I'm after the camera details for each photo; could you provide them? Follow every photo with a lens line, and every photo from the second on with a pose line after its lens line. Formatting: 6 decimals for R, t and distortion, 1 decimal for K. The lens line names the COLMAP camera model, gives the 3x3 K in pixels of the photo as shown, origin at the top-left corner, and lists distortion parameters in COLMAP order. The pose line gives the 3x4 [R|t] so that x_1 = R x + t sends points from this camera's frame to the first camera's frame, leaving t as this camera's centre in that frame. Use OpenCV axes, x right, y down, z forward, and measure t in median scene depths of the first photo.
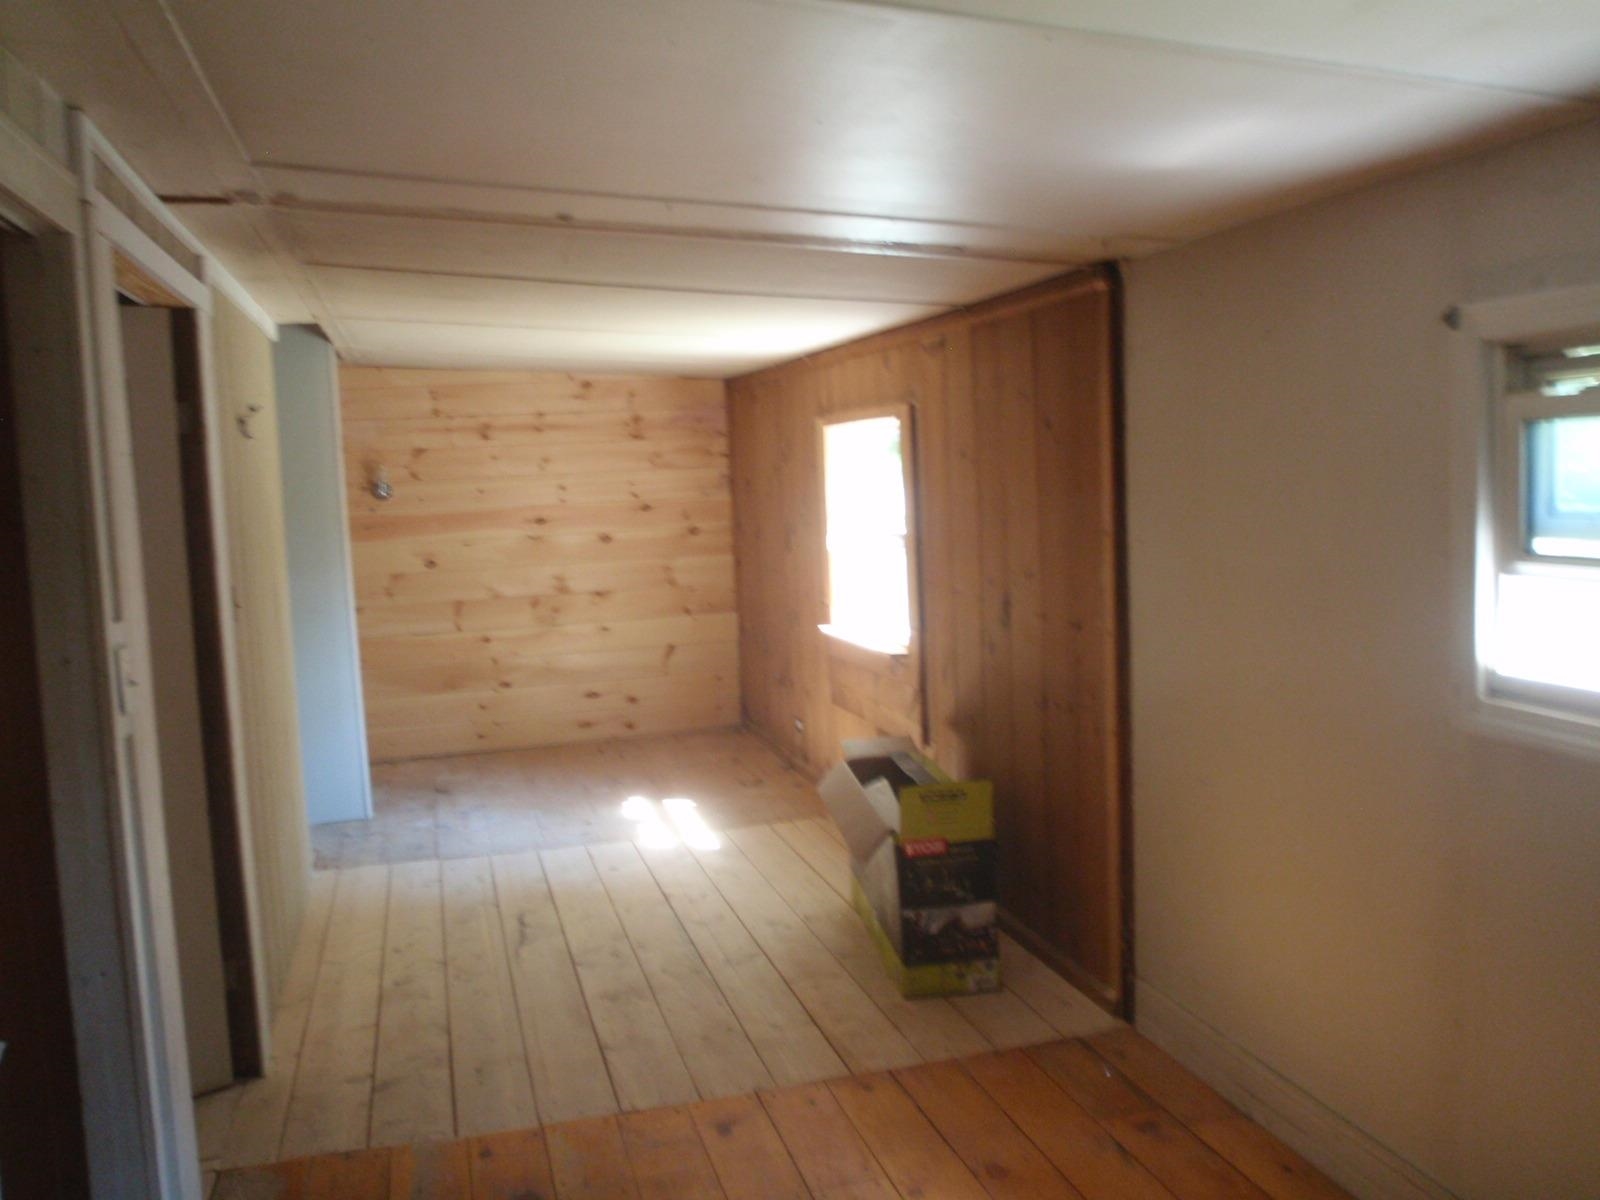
lens RADIAL K [[1335.2, 0, 800.0], [0, 1335.2, 600.0], [0, 0, 1]] dist [-0.030468, -0.006689]
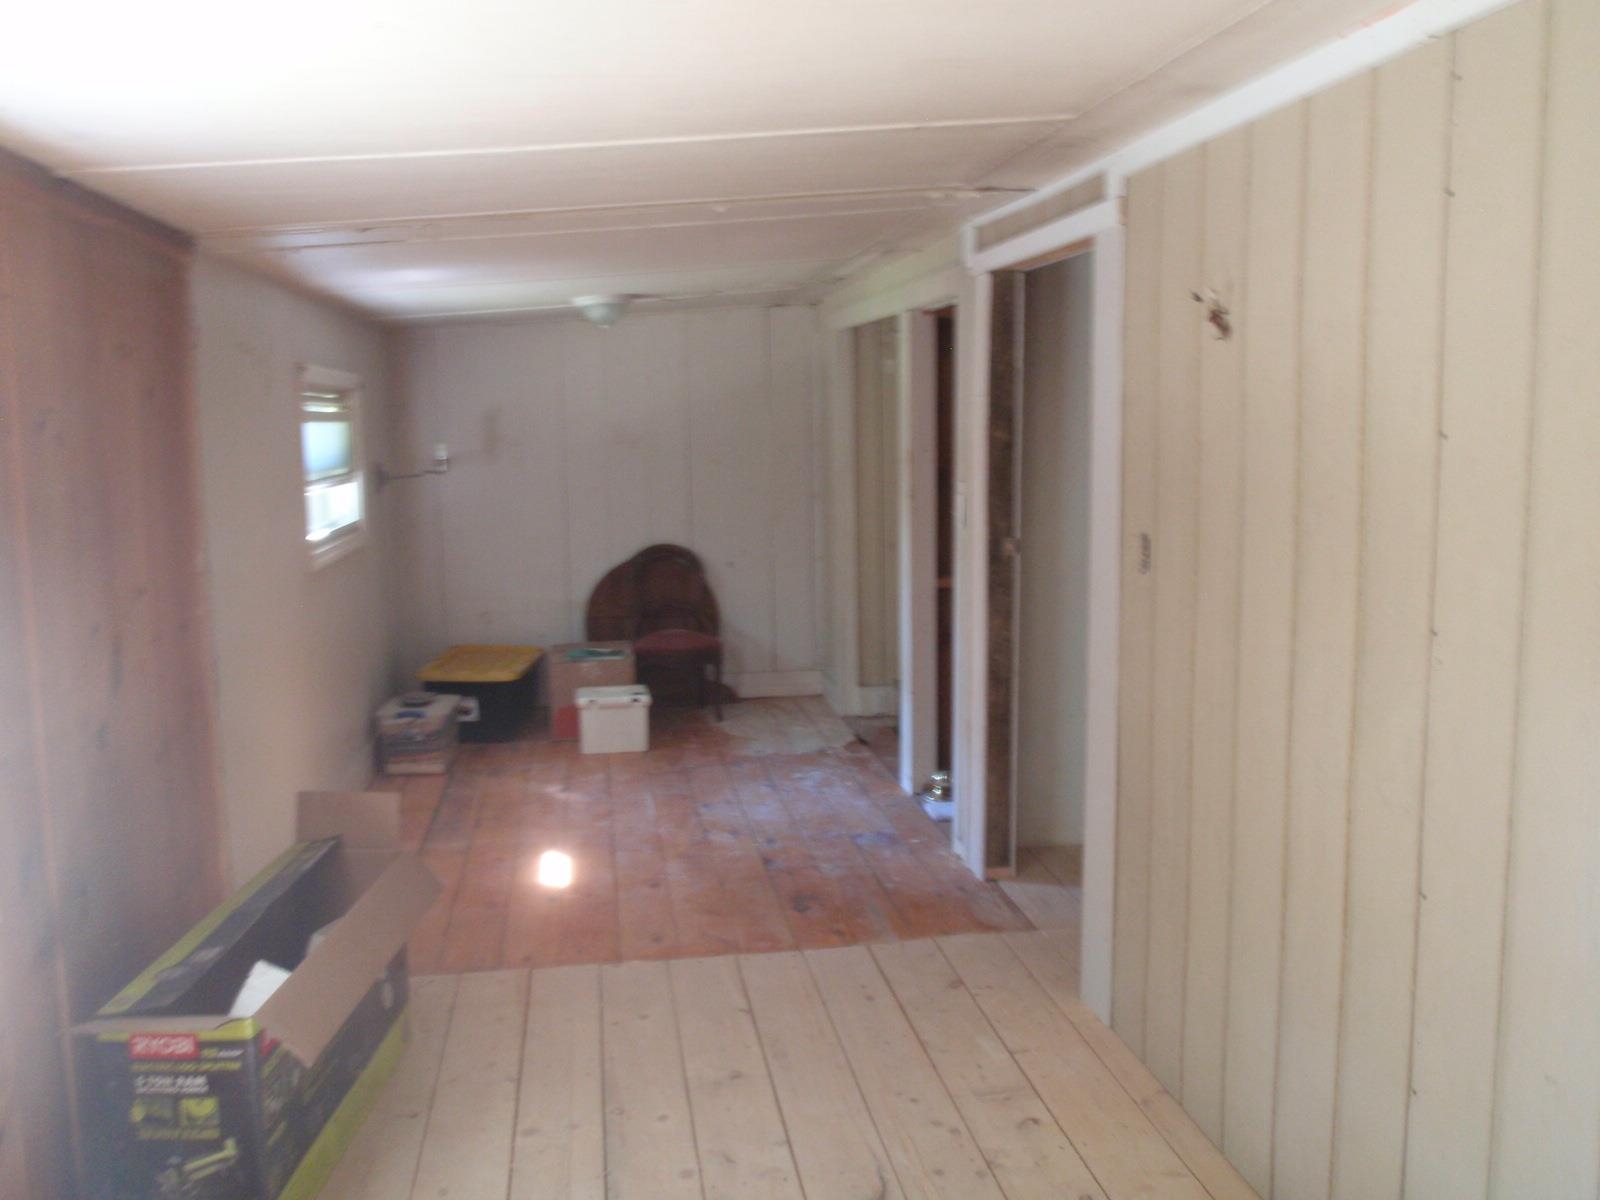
lens RADIAL K [[1335.2, 0, 800.0], [0, 1335.2, 600.0], [0, 0, 1]] dist [-0.030468, -0.006689]
pose [[-0.991572, 0.040559, 0.123045, -0.333577], [0.067761, 0.971833, 0.225717, -0.184290], [-0.110424, 0.232152, -0.966391, 1.966251]]
